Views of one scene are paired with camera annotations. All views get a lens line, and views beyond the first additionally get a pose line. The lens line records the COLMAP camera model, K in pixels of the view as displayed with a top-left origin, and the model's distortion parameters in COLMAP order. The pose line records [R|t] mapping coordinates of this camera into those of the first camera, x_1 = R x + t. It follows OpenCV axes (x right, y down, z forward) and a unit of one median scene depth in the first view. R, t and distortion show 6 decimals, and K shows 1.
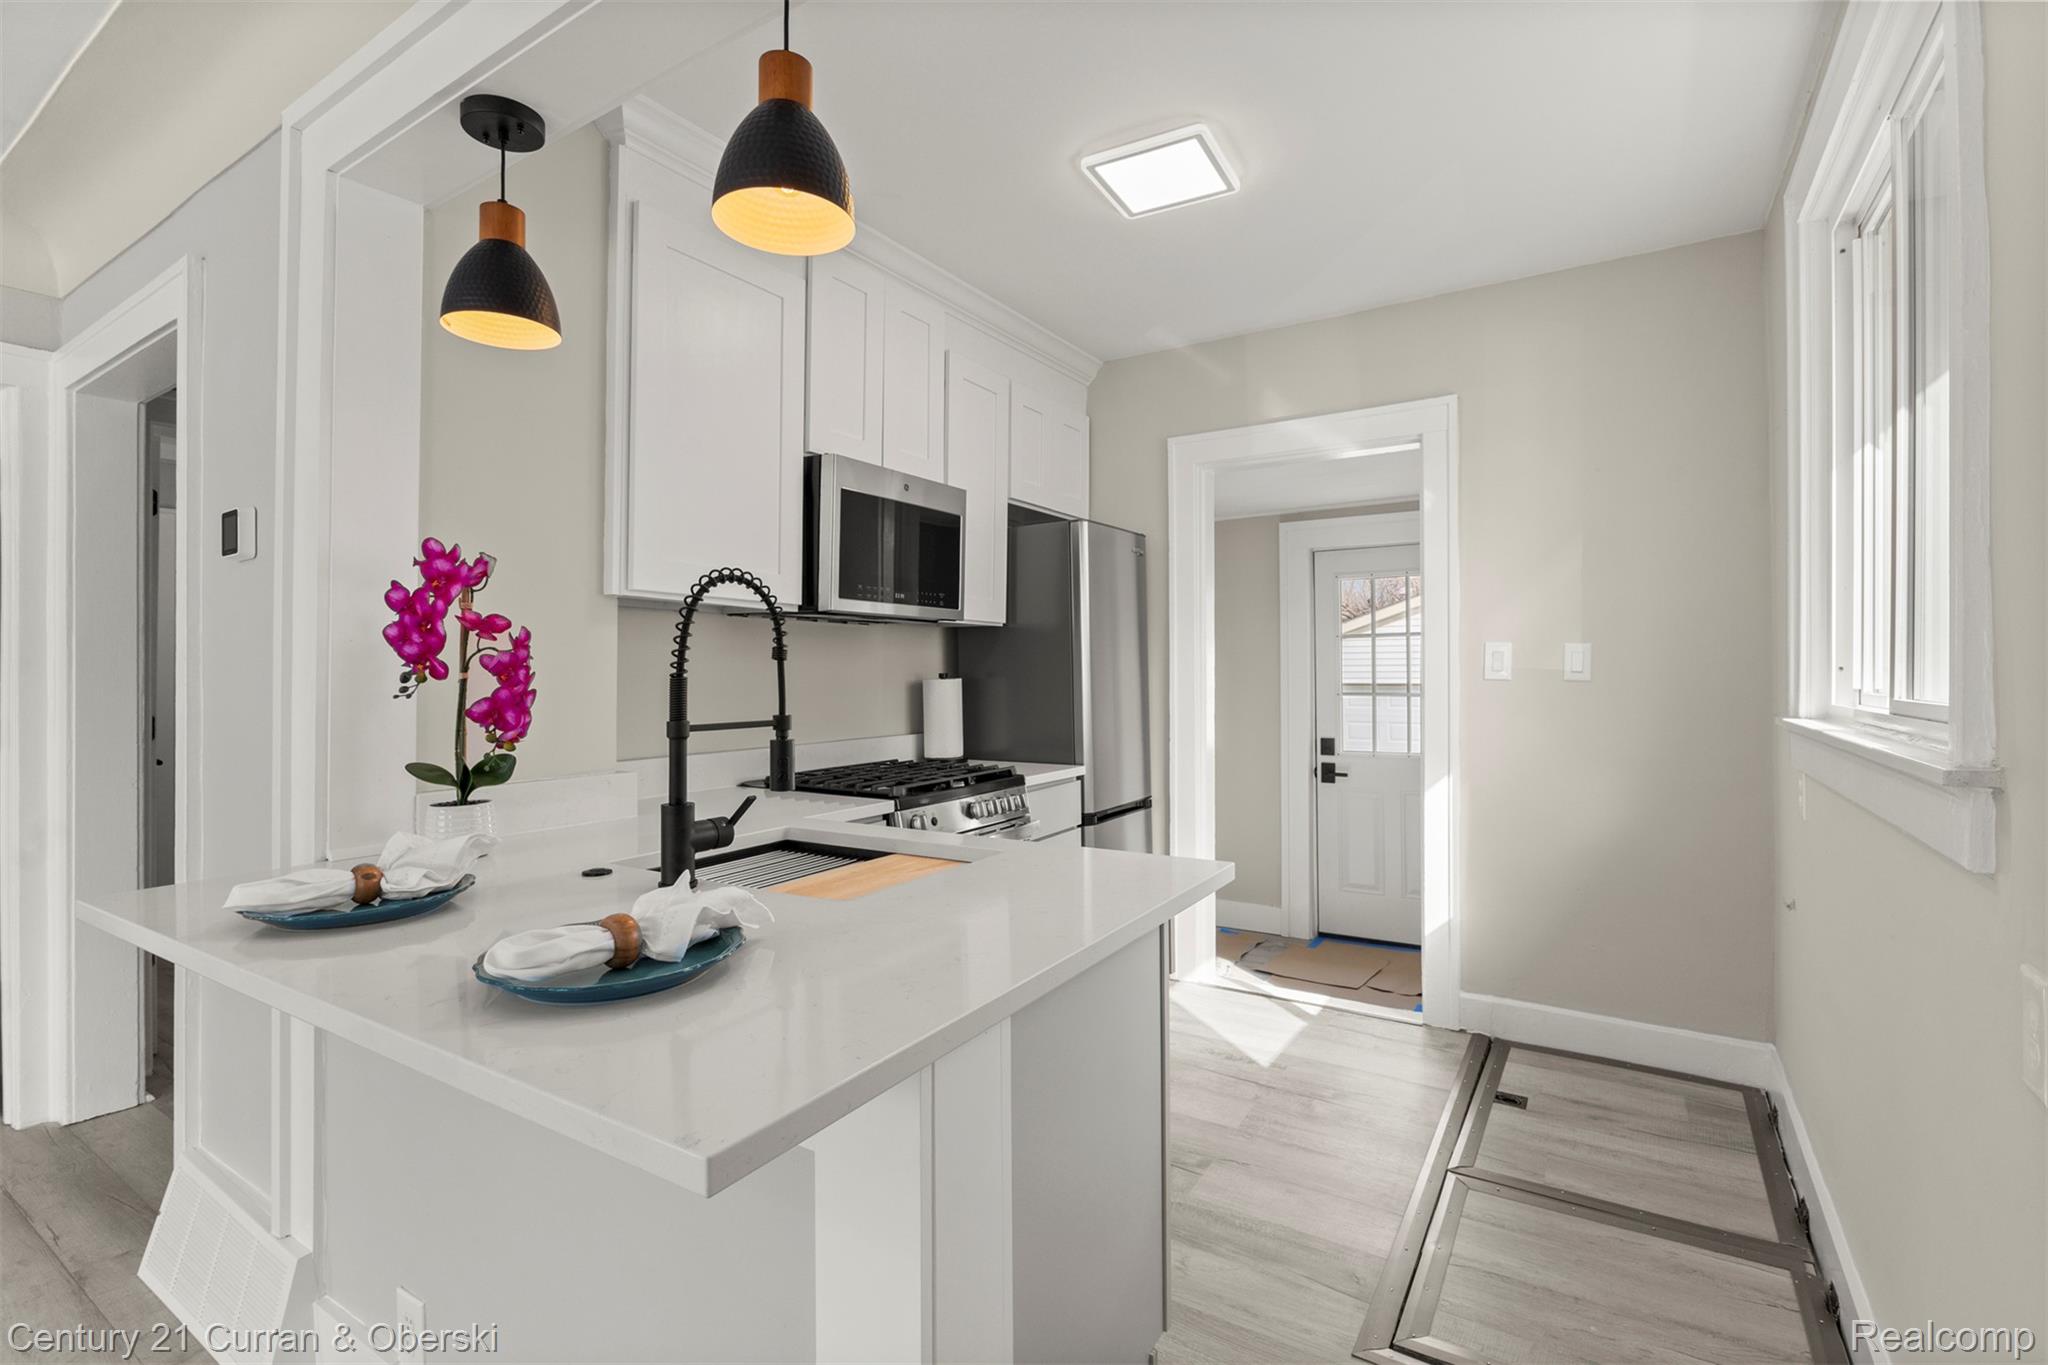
lens RADIAL K [[901.7, 0, 1036.7], [0, 901.7, 663.9], [0, 0, 1]] dist [-0.005026, -0.000715]
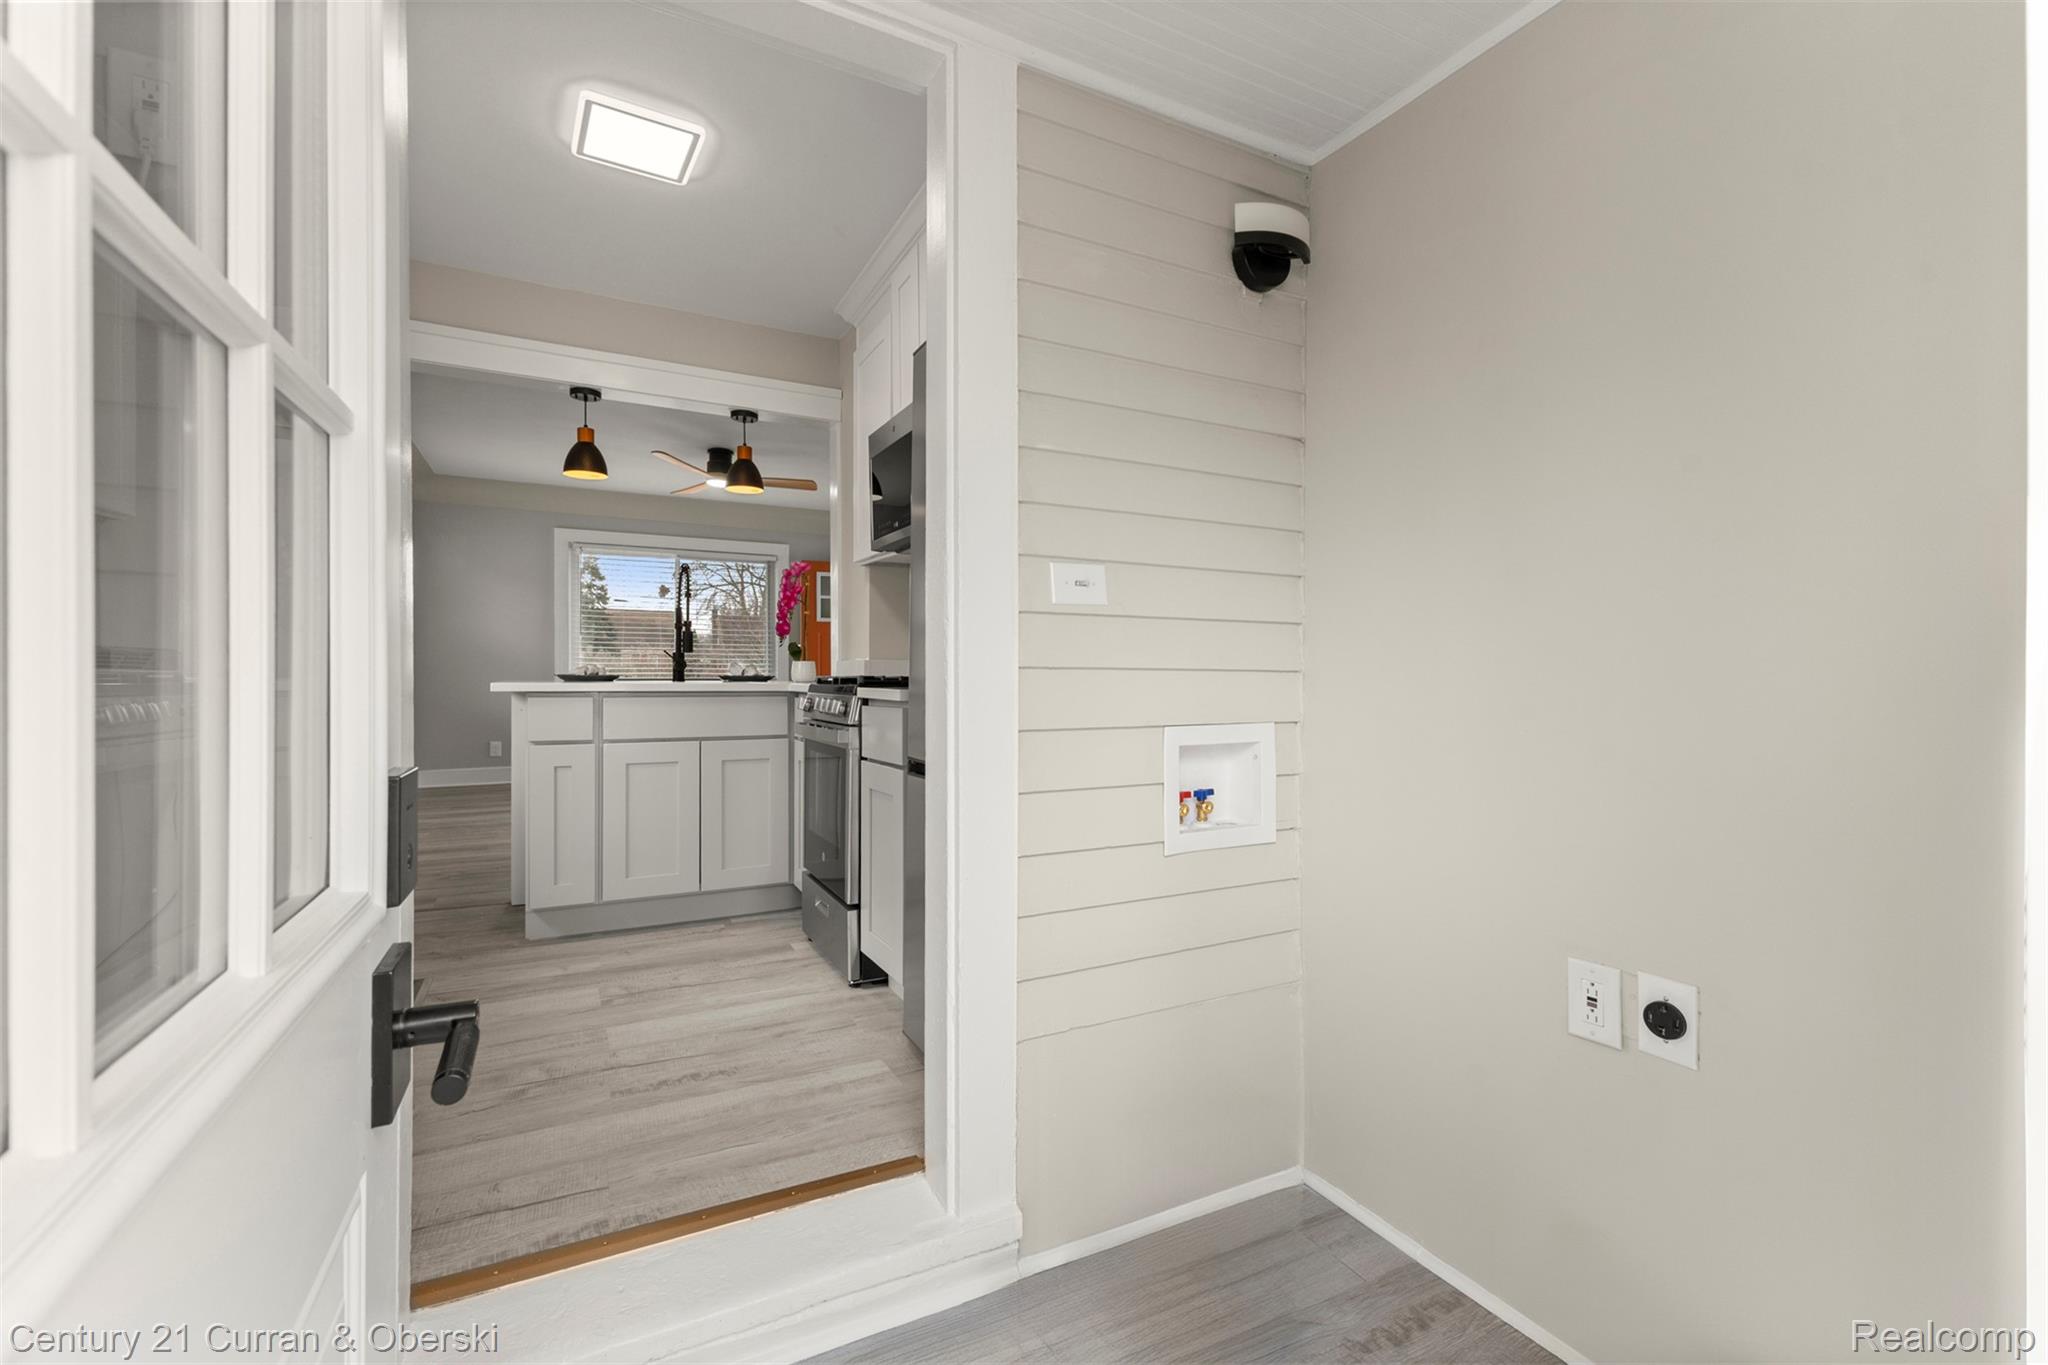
lens RADIAL K [[877.7, 0, 1009.4], [0, 877.7, 682.4], [0, 0, 1]] dist [0.012566, -0.002288]
pose [[-0.505748, 0.009159, -0.862633, 0.785120], [0.001657, 0.999952, 0.009646, 0.121346], [0.862680, 0.003449, -0.505739, 1.770312]]
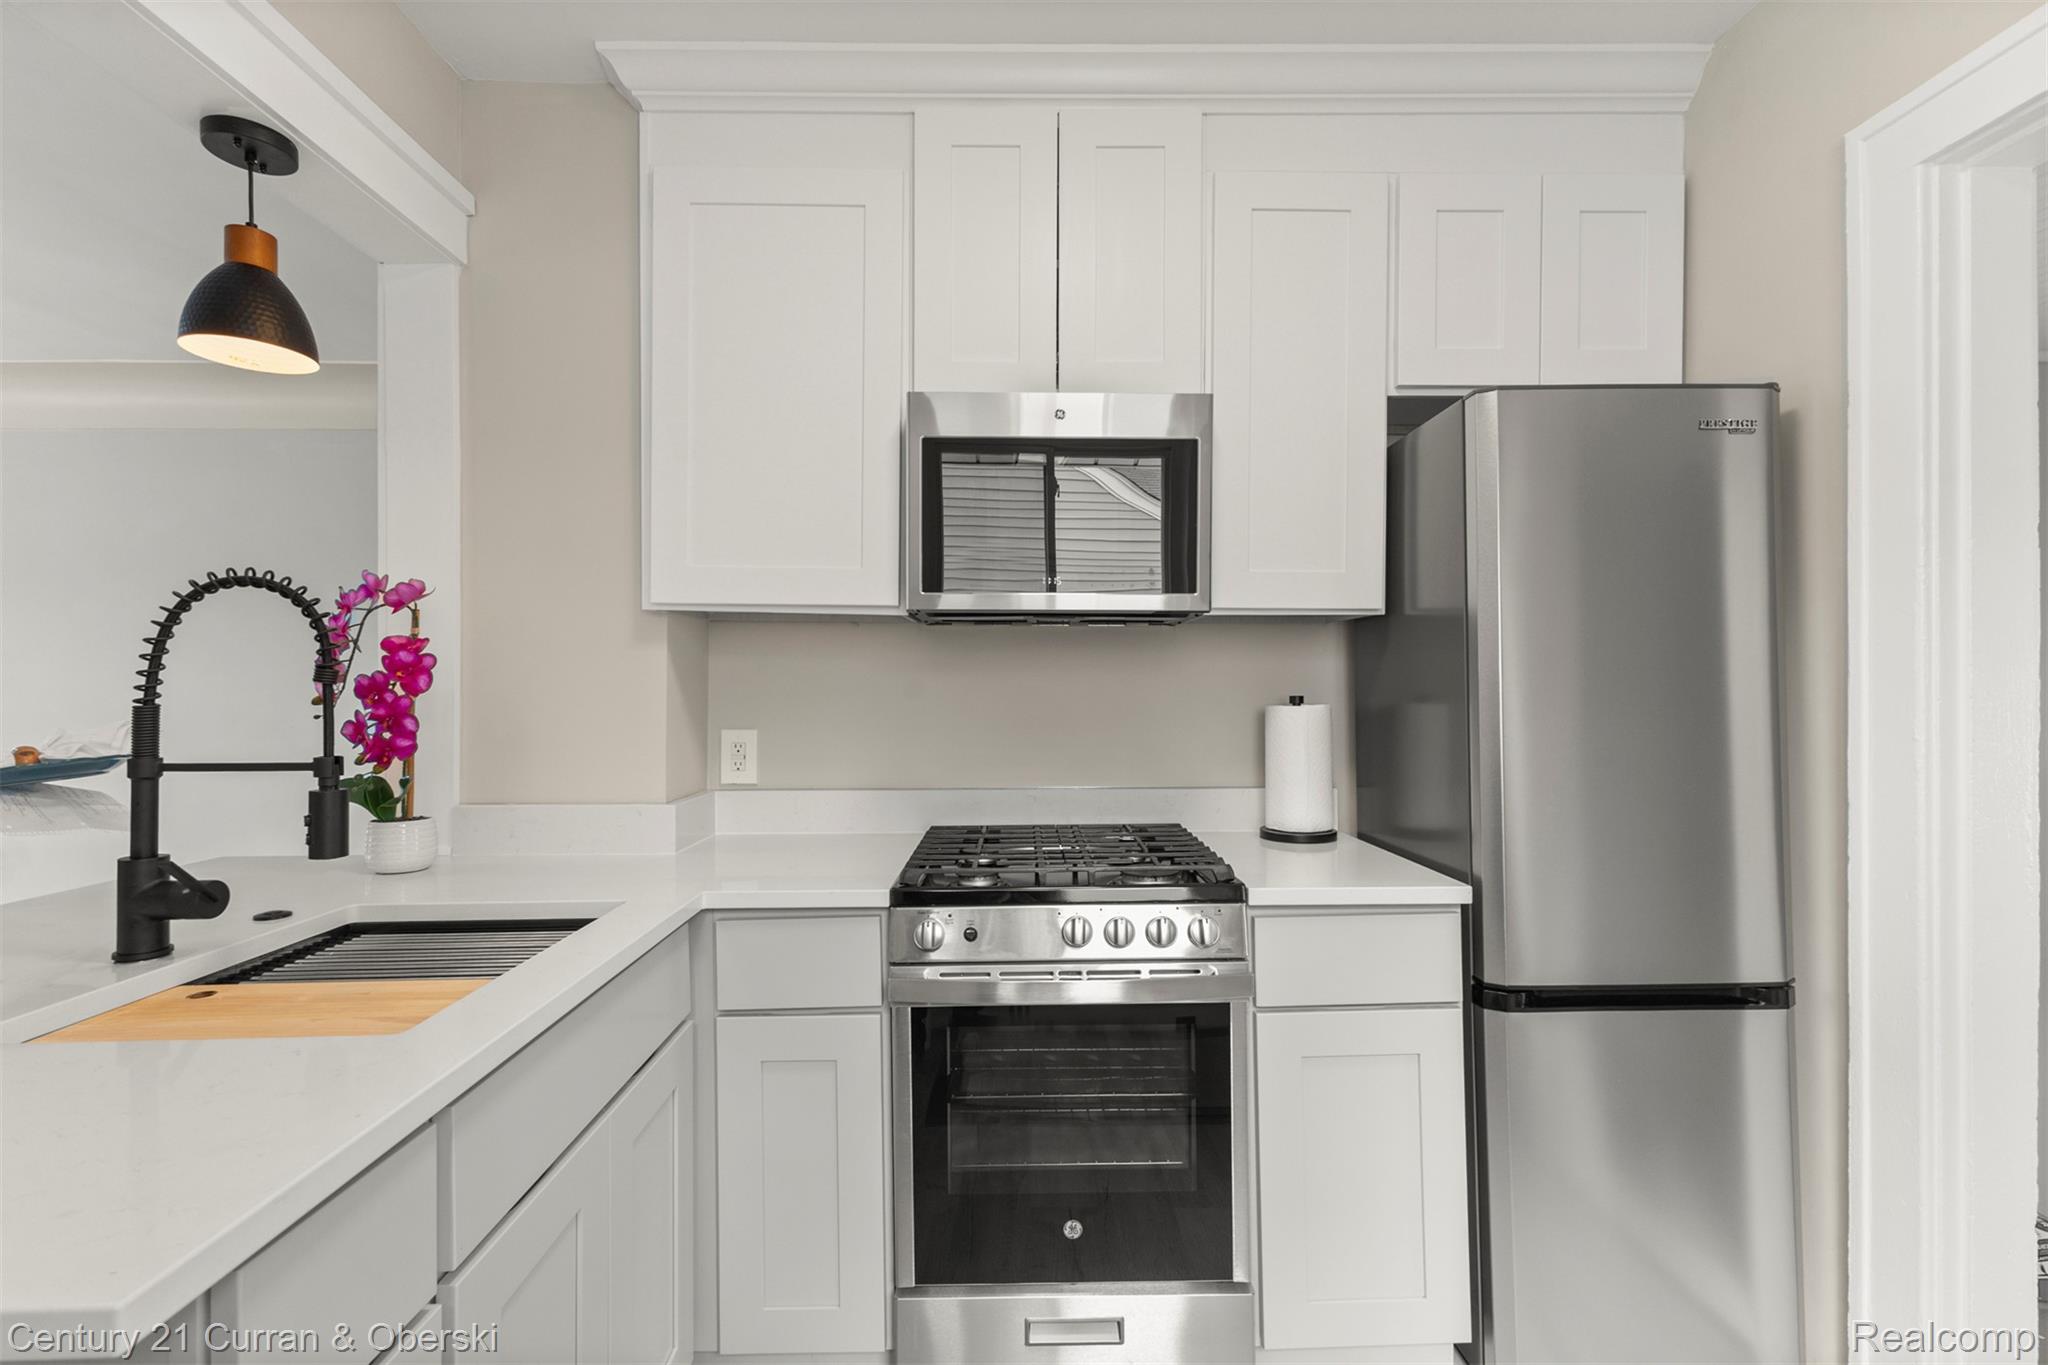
lens RADIAL K [[877.7, 0, 1012.7], [0, 877.7, 690.7], [0, 0, 1]] dist [0.012566, -0.002288]
pose [[0.558103, 0.001852, -0.829770, 0.391973], [0.005804, 0.999964, 0.006136, 0.001475], [0.829752, -0.008241, 0.558072, 0.651862]]
